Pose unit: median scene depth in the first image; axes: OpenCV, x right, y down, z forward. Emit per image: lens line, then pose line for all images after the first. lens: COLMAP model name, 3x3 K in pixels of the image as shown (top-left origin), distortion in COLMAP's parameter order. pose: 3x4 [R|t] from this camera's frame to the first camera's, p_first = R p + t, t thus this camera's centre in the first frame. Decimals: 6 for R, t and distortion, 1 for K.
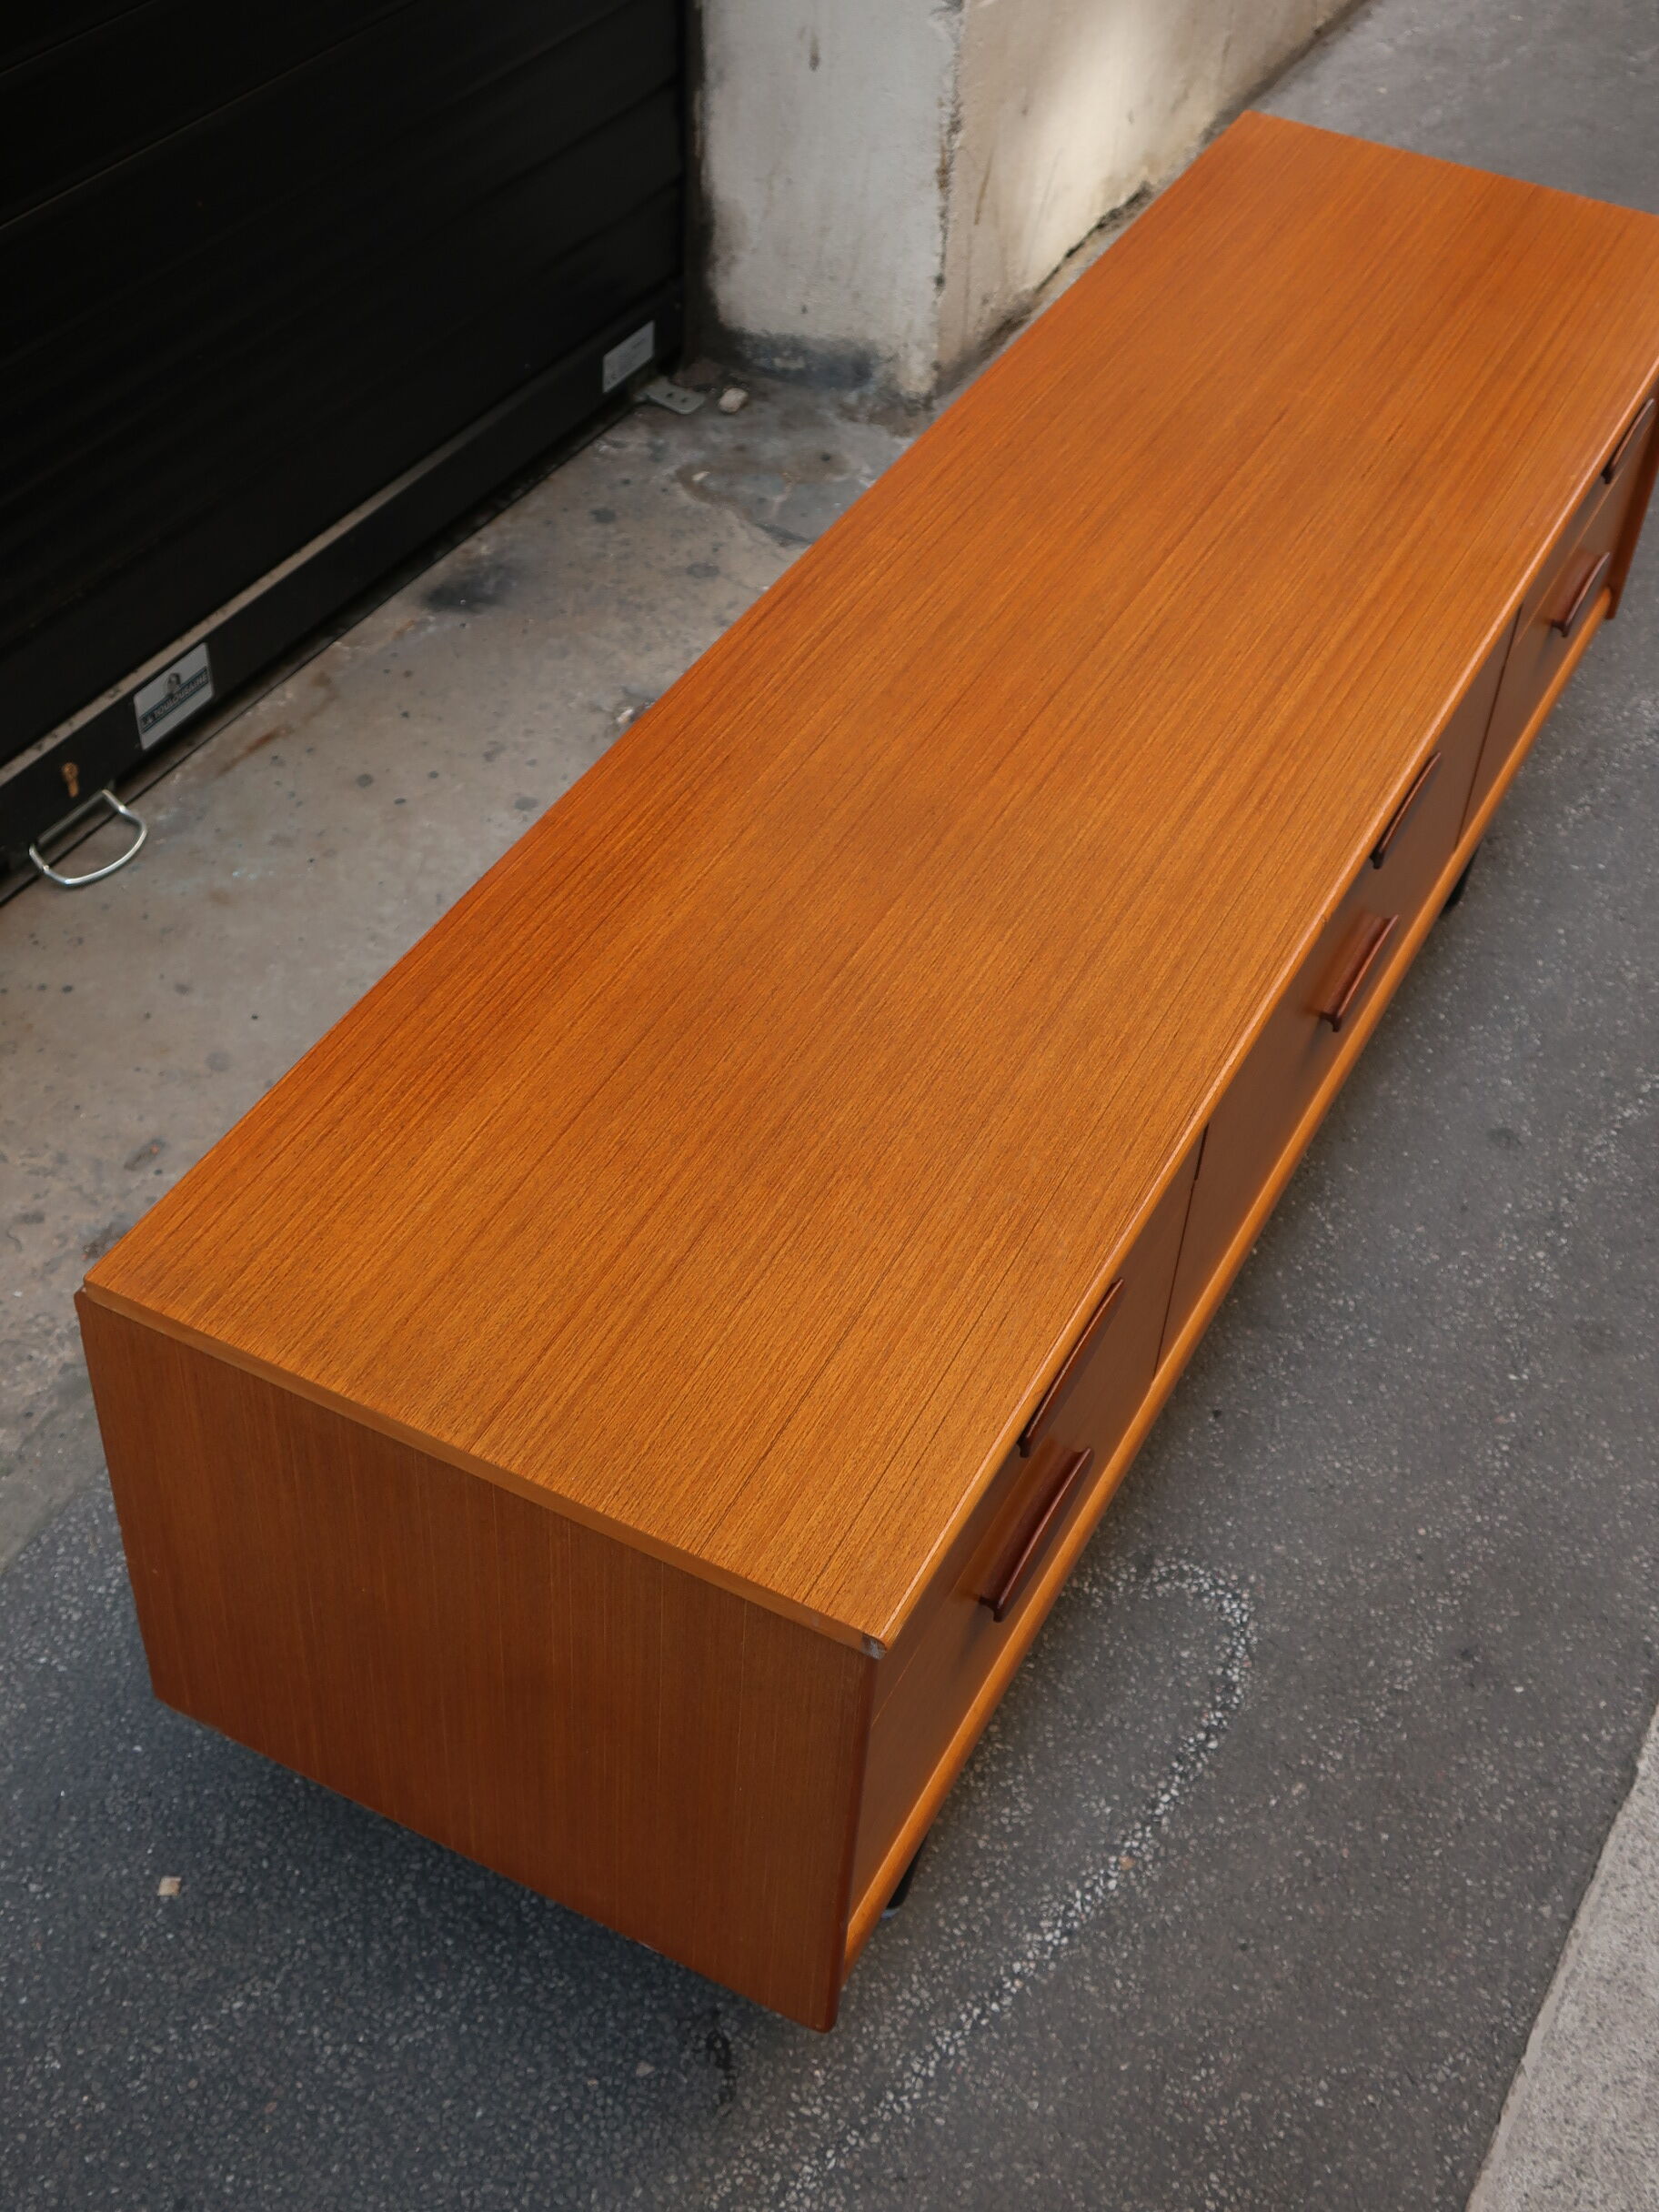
lens RADIAL K [[2725.6, 0, 838.7], [0, 2725.6, 1099.0], [0, 0, 1]] dist [0.015346, -0.015651]
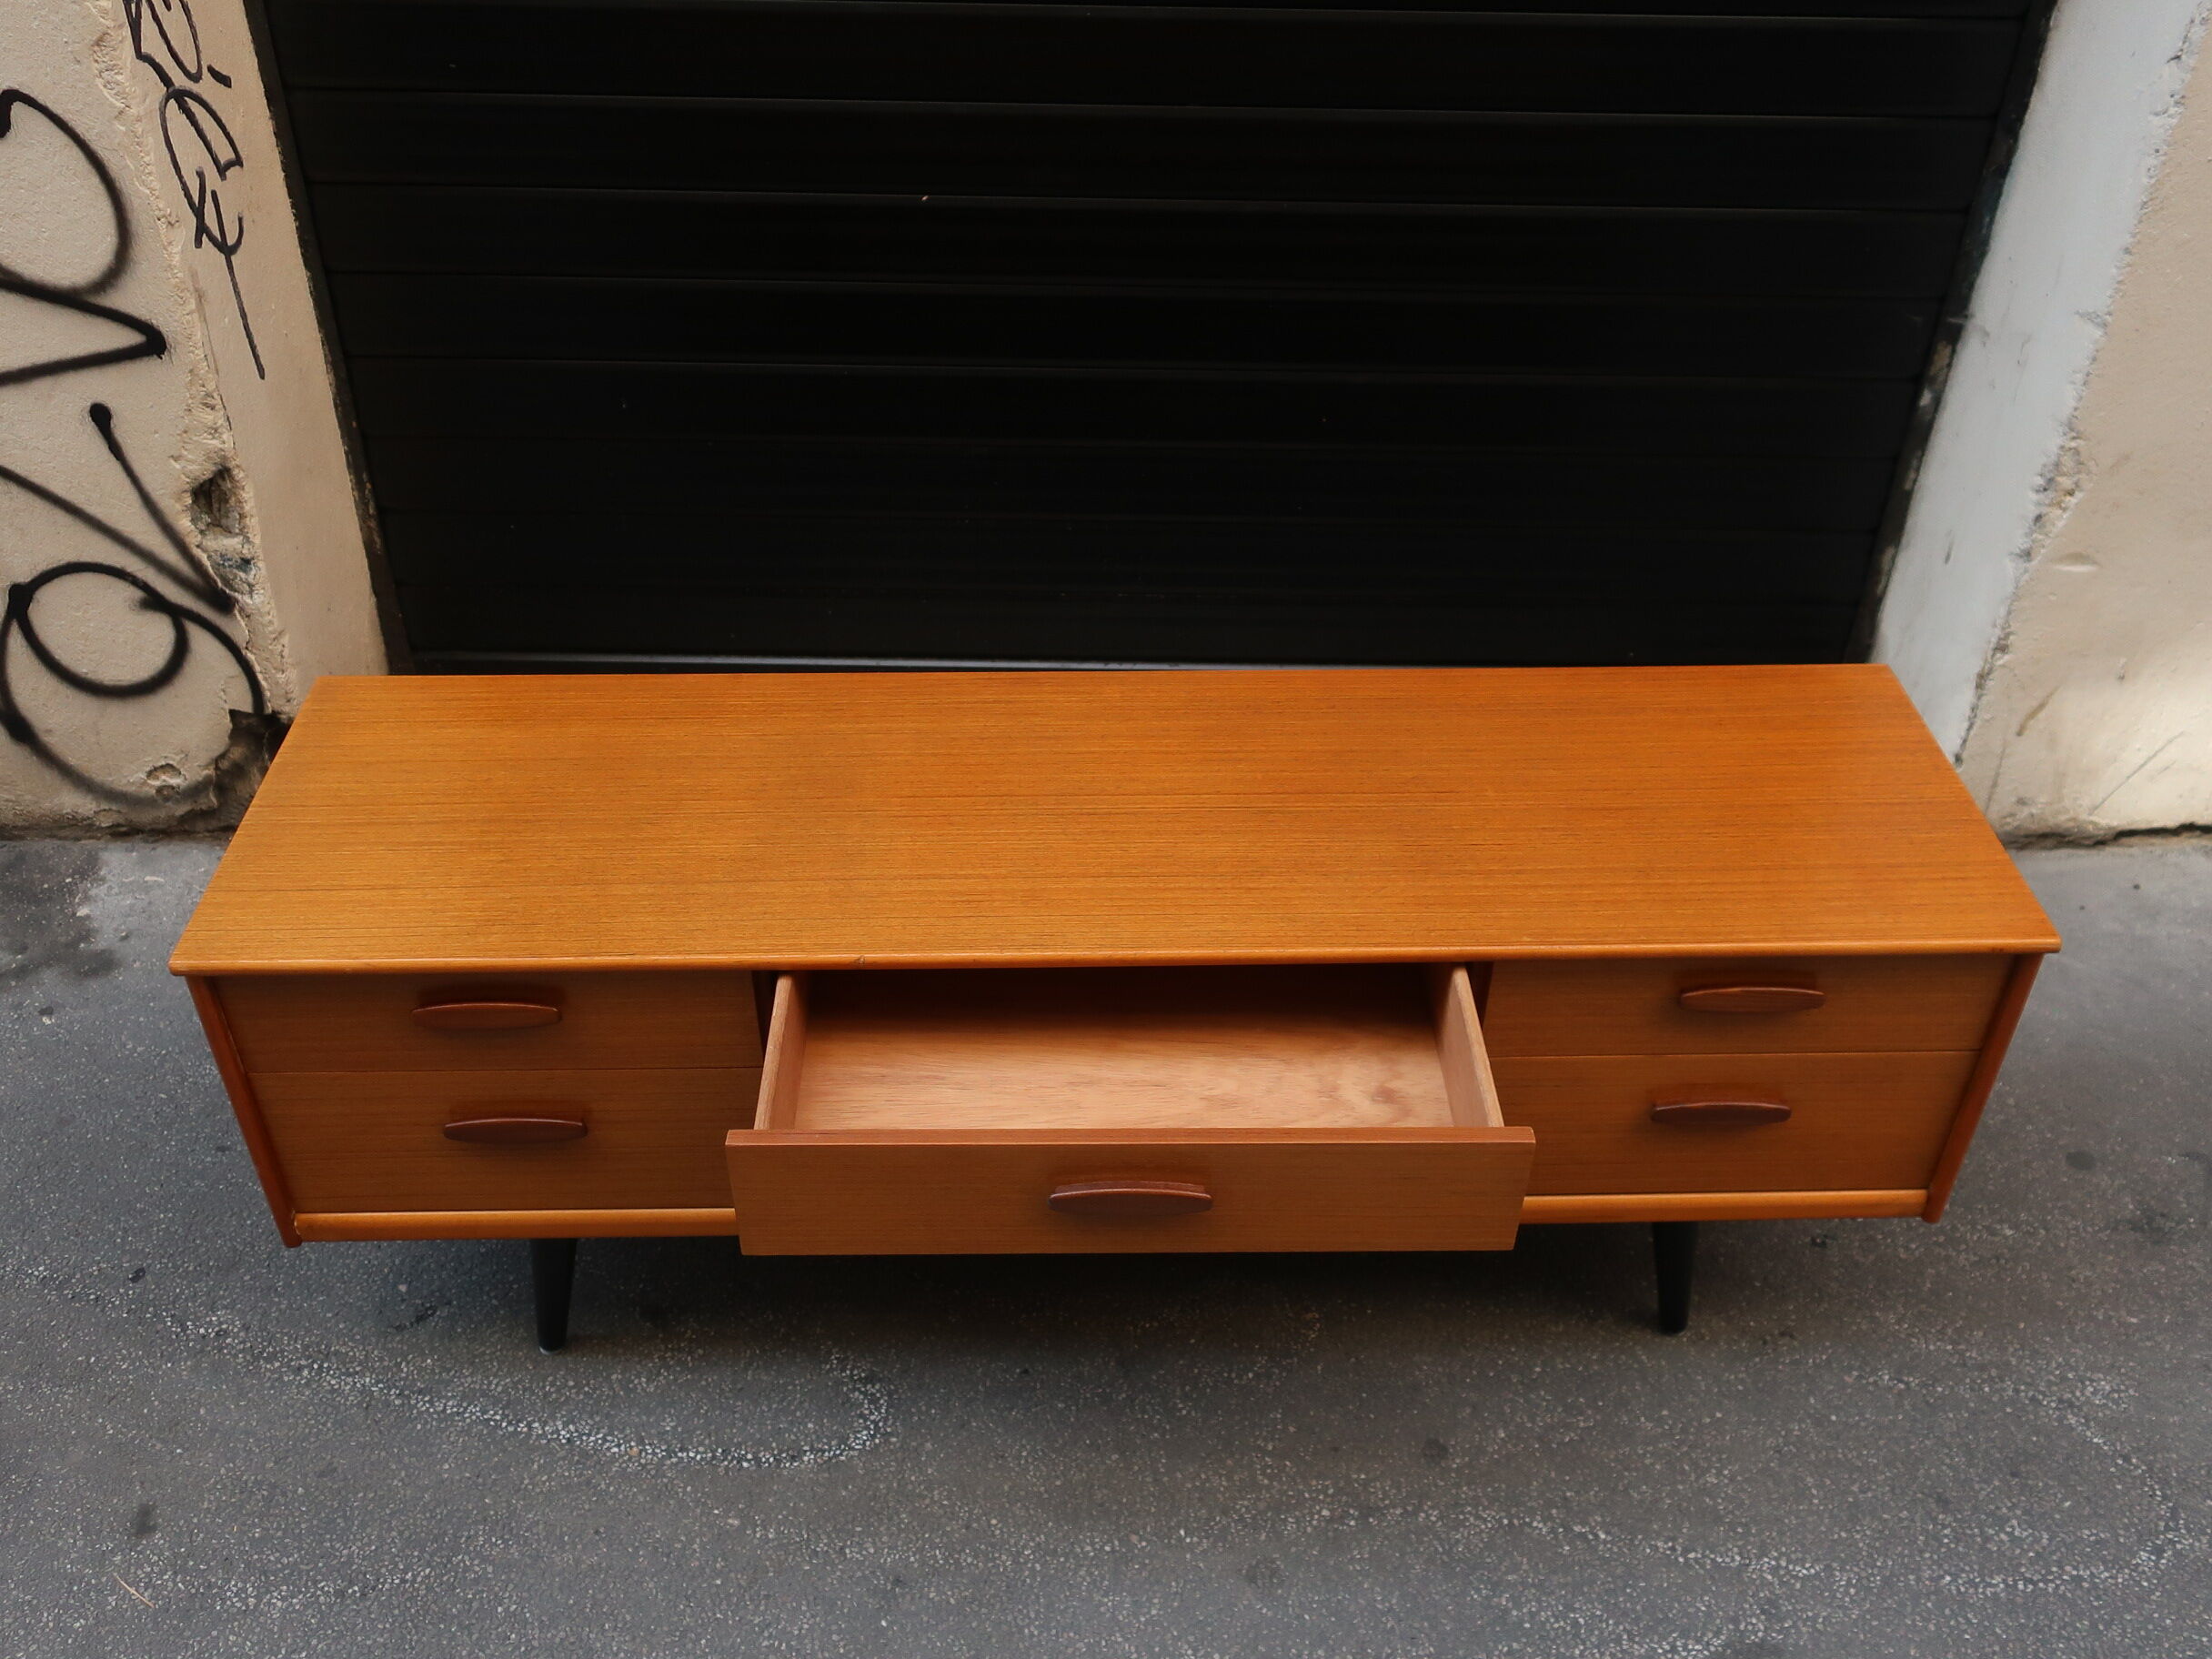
lens RADIAL K [[1956.6, 0, 1073.2], [0, 1956.6, 827.1], [0, 0, 1]] dist [-0.028089, 0.072675]
pose [[0.475964, 0.496035, -0.726229, 0.808173], [-0.589982, 0.792474, 0.154613, -0.295414], [0.652211, 0.354872, 0.669841, 0.301285]]
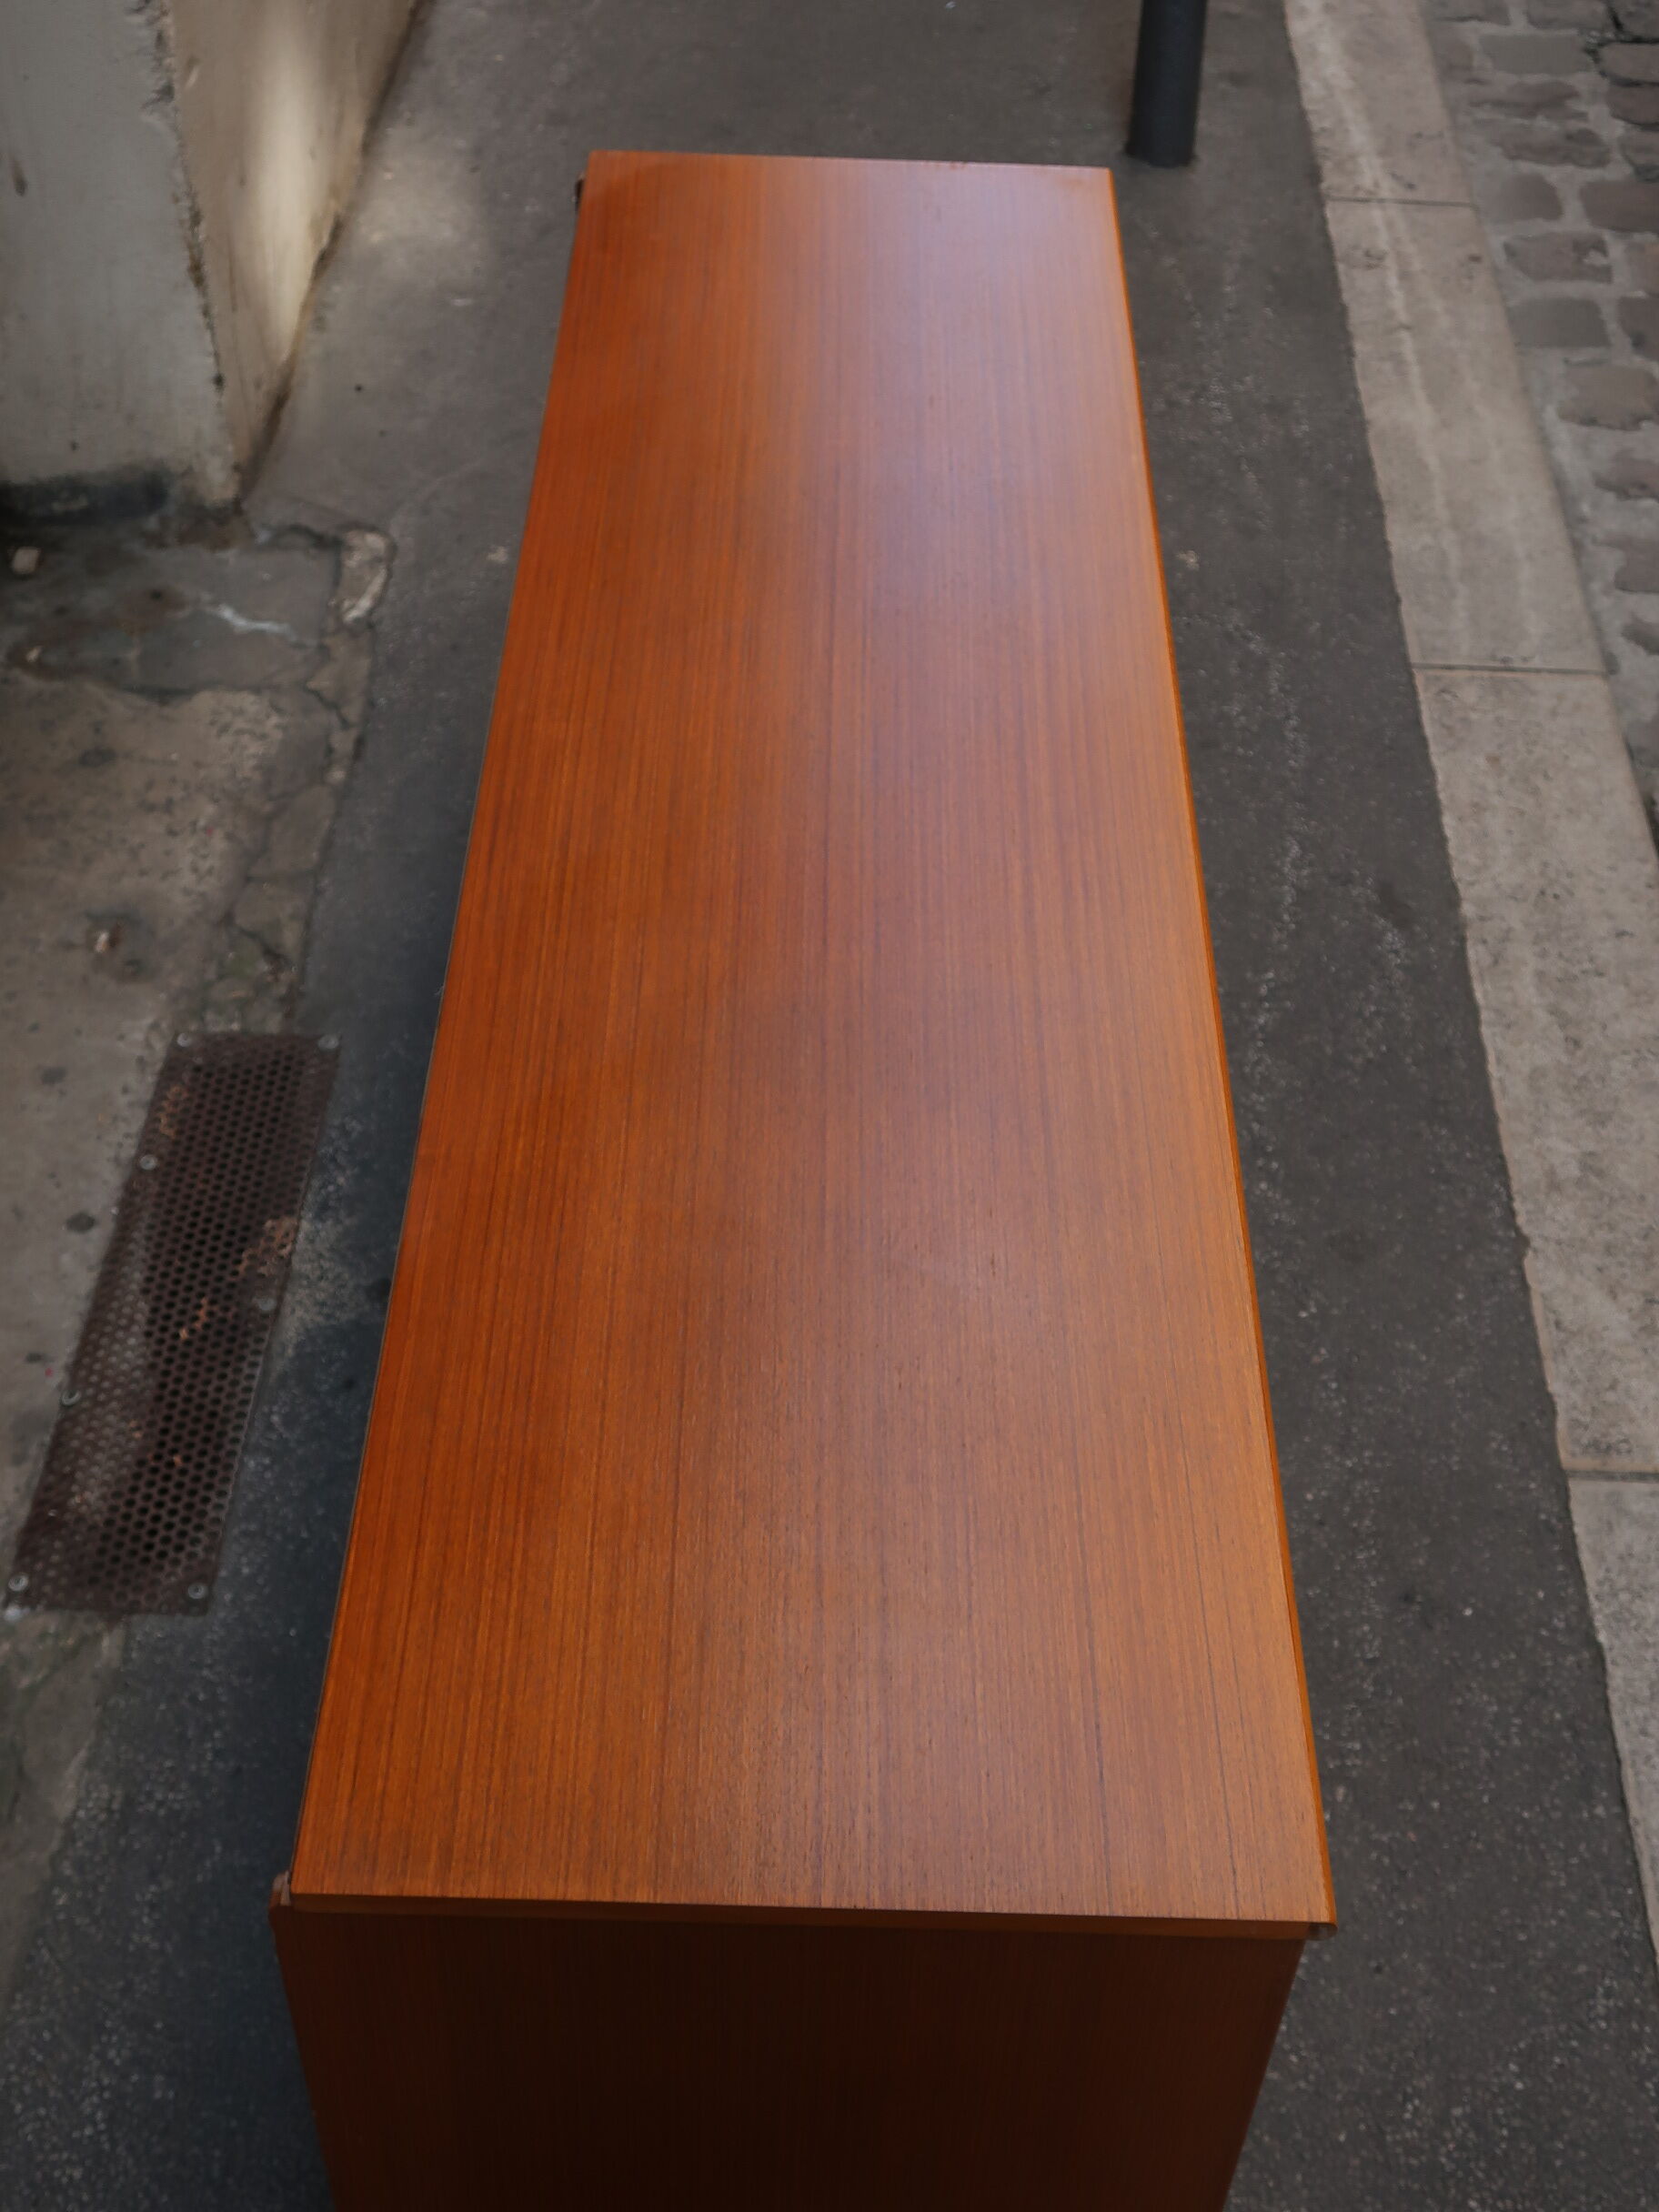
lens RADIAL K [[2725.6, 0, 838.7], [0, 2725.6, 1099.0], [0, 0, 1]] dist [0.015346, -0.015651]
pose [[0.898285, -0.329155, 0.291104, -0.205127], [0.318696, 0.944119, 0.084099, -0.131829], [-0.302518, 0.017229, 0.952988, 0.091234]]
